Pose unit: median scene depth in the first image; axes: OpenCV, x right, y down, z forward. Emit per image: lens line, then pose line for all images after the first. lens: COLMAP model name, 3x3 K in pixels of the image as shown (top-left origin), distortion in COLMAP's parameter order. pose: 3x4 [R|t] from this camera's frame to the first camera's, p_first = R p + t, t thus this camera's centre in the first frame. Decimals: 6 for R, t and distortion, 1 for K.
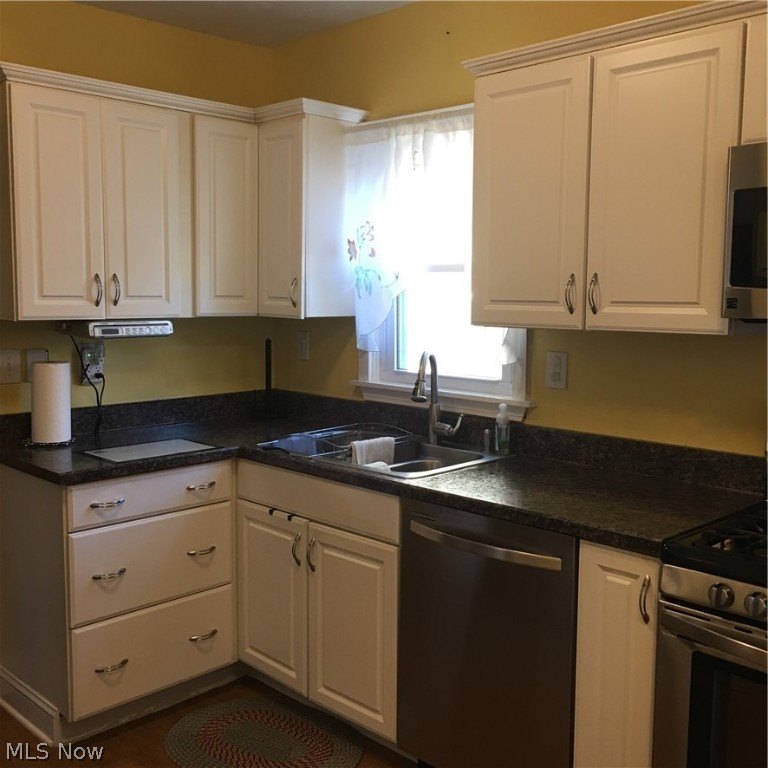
lens RADIAL K [[872.8, 0, 382.1], [0, 872.8, 385.0], [0, 0, 1]] dist [0.056348, 0.000000]
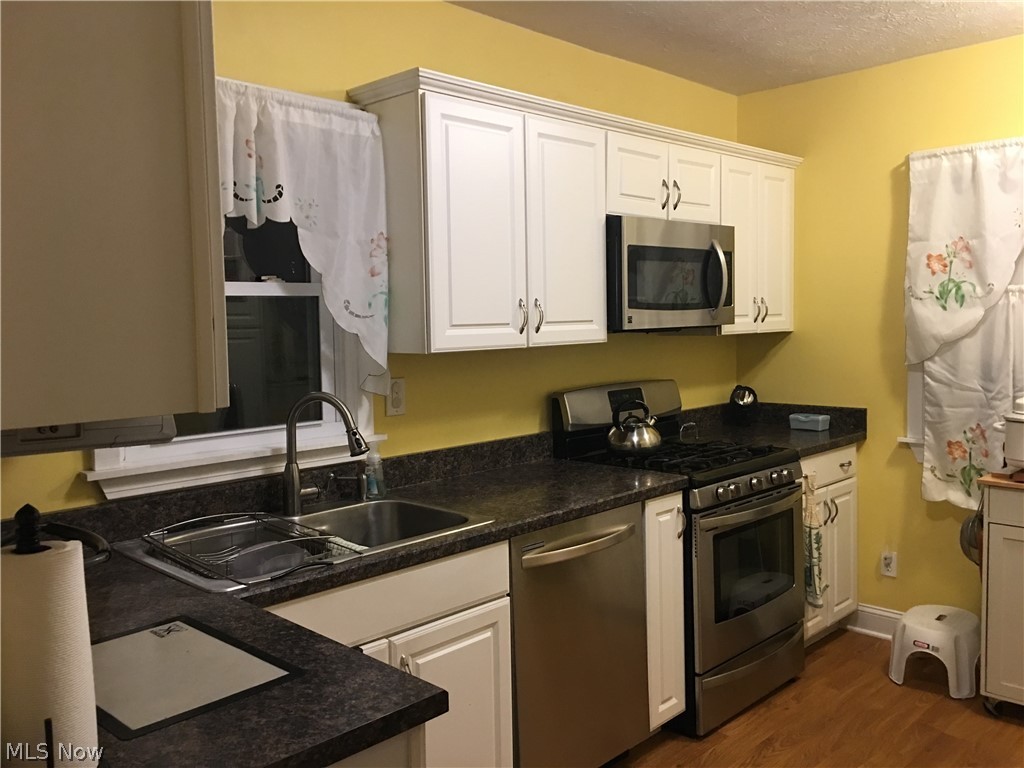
lens RADIAL K [[870.9, 0, 506.1], [0, 870.9, 377.3], [0, 0, 1]] dist [0.067807, -0.084690]
pose [[-0.009781, -0.074835, 0.997148, -0.905179], [0.131377, 0.988455, 0.075472, -0.111973], [-0.991284, 0.131741, 0.000163, 1.013889]]
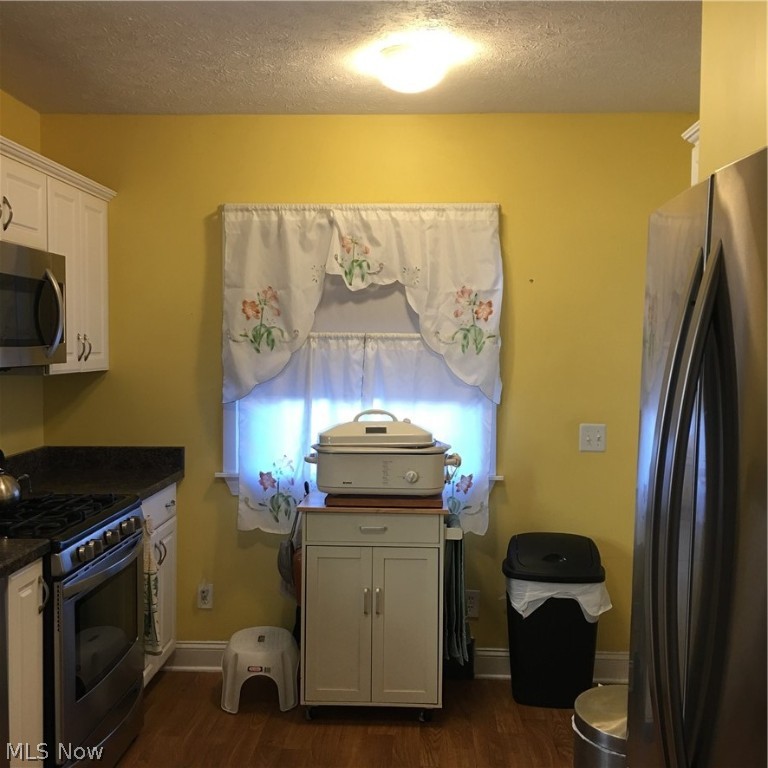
lens RADIAL K [[872.8, 0, 386.0], [0, 872.8, 383.4], [0, 0, 1]] dist [0.056348, 0.000000]
pose [[-0.689427, -0.042364, 0.723115, -0.755321], [0.070789, 0.989569, 0.125465, -0.141052], [-0.720888, 0.137688, -0.679237, 1.180469]]
